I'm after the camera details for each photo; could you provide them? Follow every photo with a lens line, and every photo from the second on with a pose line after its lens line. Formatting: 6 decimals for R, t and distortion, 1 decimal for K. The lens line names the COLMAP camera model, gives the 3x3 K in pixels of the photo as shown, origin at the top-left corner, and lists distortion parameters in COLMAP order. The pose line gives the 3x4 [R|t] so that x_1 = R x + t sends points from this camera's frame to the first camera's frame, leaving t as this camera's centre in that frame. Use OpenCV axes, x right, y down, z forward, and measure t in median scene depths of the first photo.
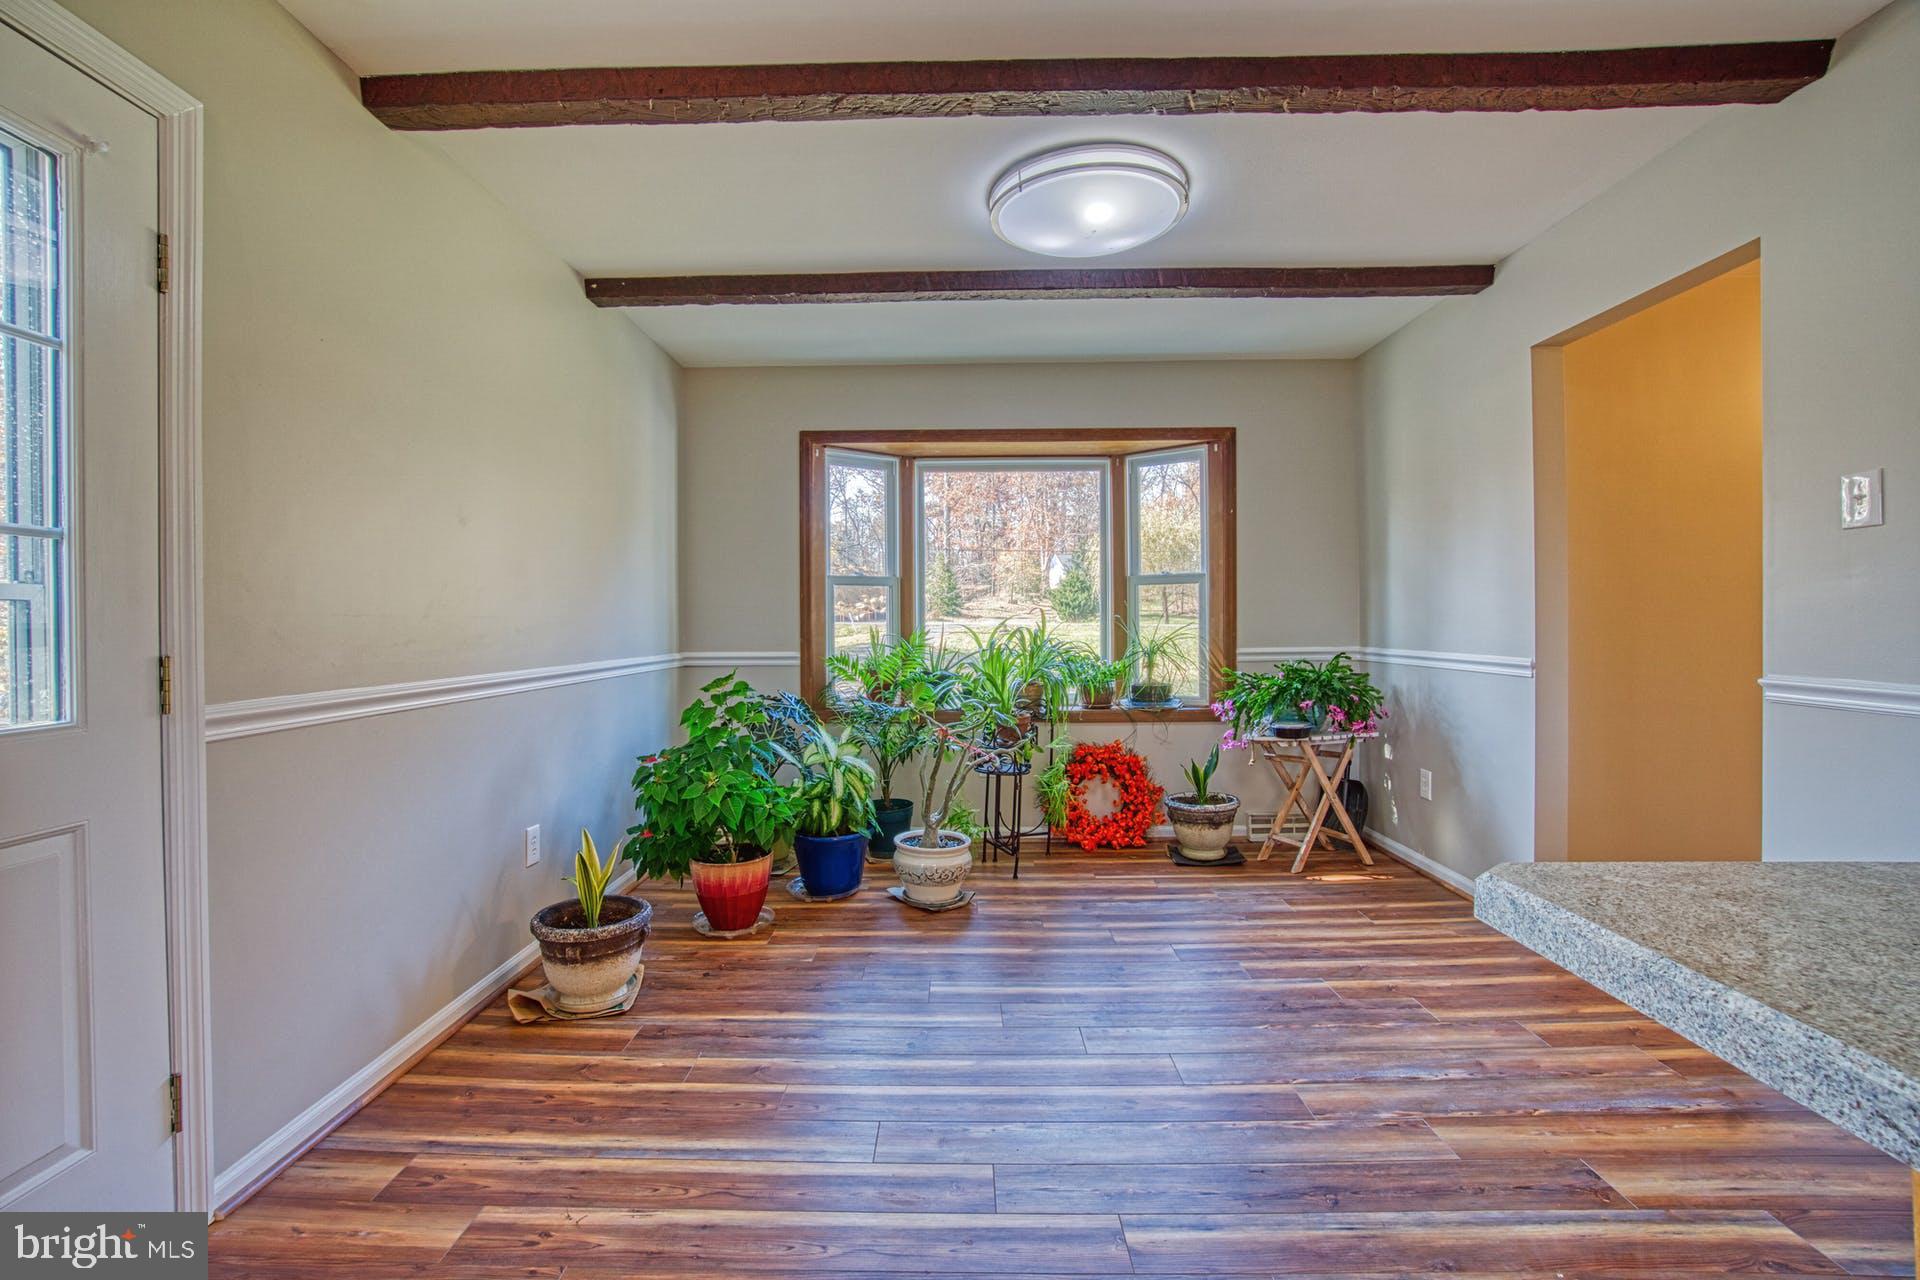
lens RADIAL K [[845.3, 0, 943.5], [0, 845.3, 626.1], [0, 0, 1]] dist [-0.062233, 0.023015]
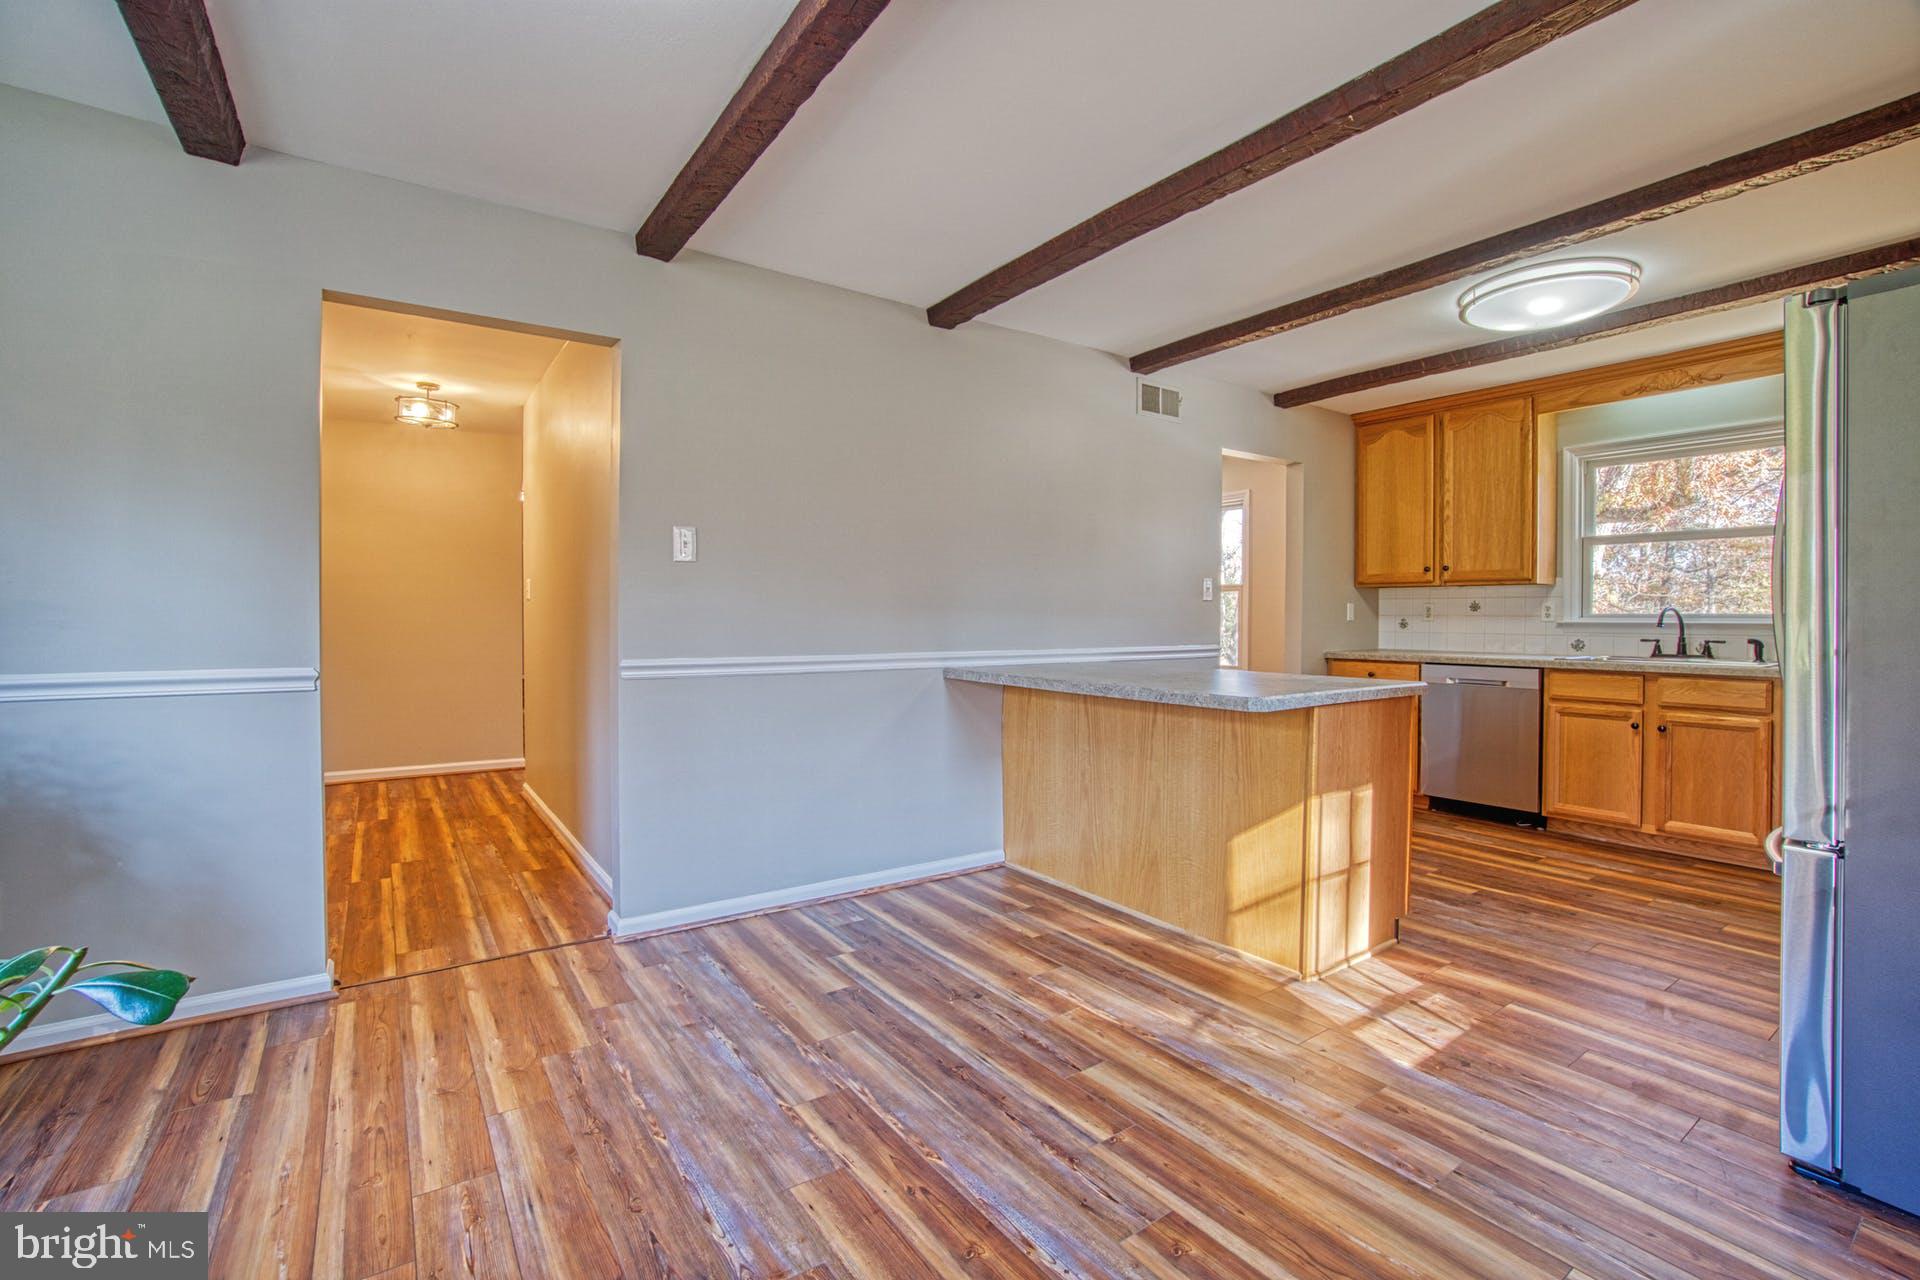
lens RADIAL K [[845.3, 0, 943.5], [0, 845.3, 626.1], [0, 0, 1]] dist [-0.062233, 0.023015]
pose [[-0.582757, -0.005980, 0.812625, -0.373896], [0.005615, 0.999919, 0.011385, -0.008445], [-0.812627, 0.011197, -0.582676, 1.152590]]
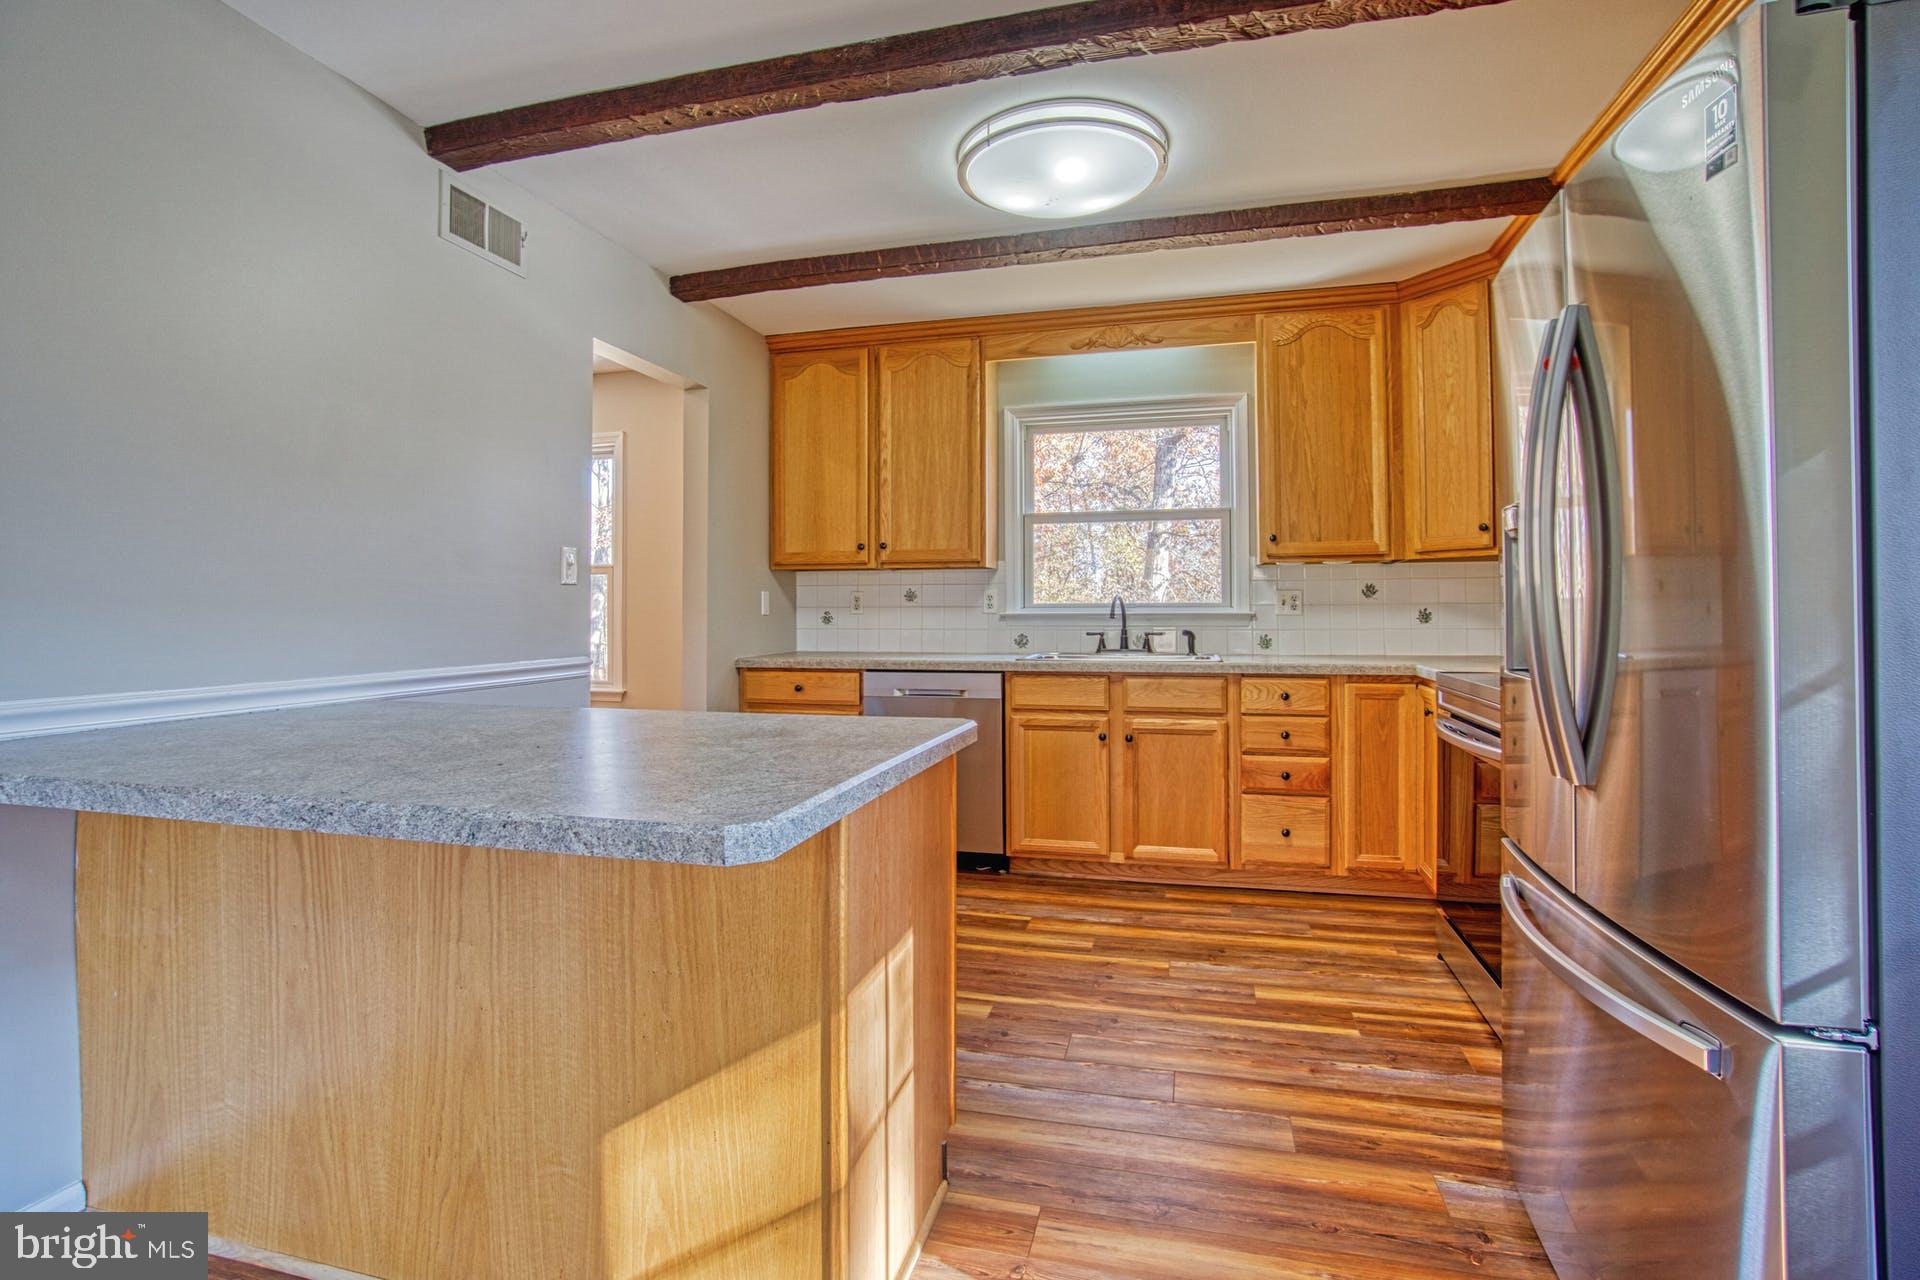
lens RADIAL K [[929.3, 0, 942.5], [0, 929.3, 603.1], [0, 0, 1]] dist [-0.037942, 0.000669]
pose [[-0.970516, 0.011435, 0.240767, 0.019586], [0.011354, 0.999934, -0.001725, -0.007451], [-0.240771, 0.001060, -0.970581, 0.665196]]
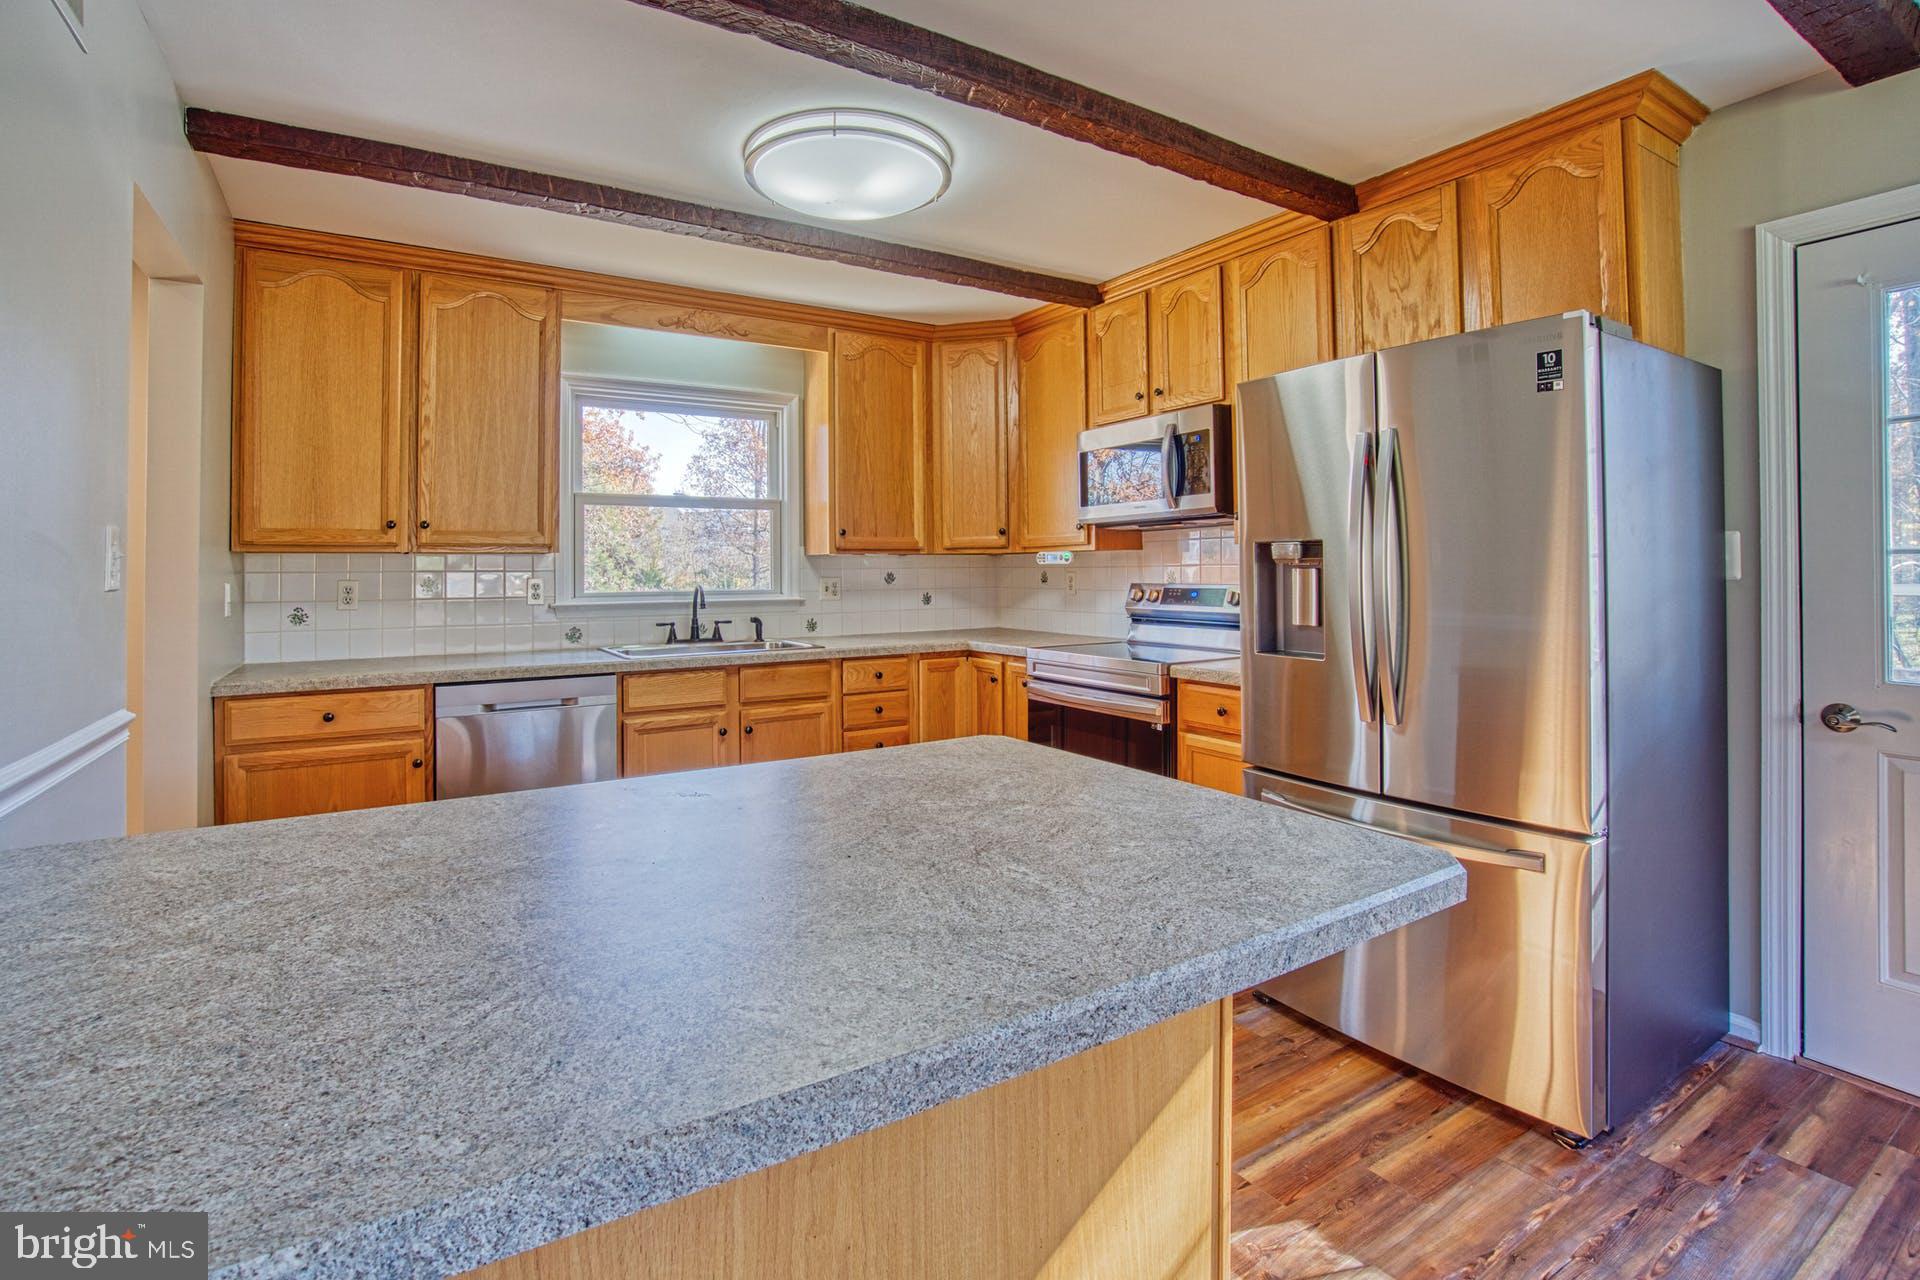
lens RADIAL K [[901.8, 0, 931.8], [0, 901.8, 557.4], [0, 0, 1]] dist [-0.047381, 0.000612]
pose [[-0.837191, 0.004733, -0.546890, 0.635103], [0.008536, 0.999954, -0.004413, -0.058012], [0.546844, -0.008363, -0.837193, 0.517658]]
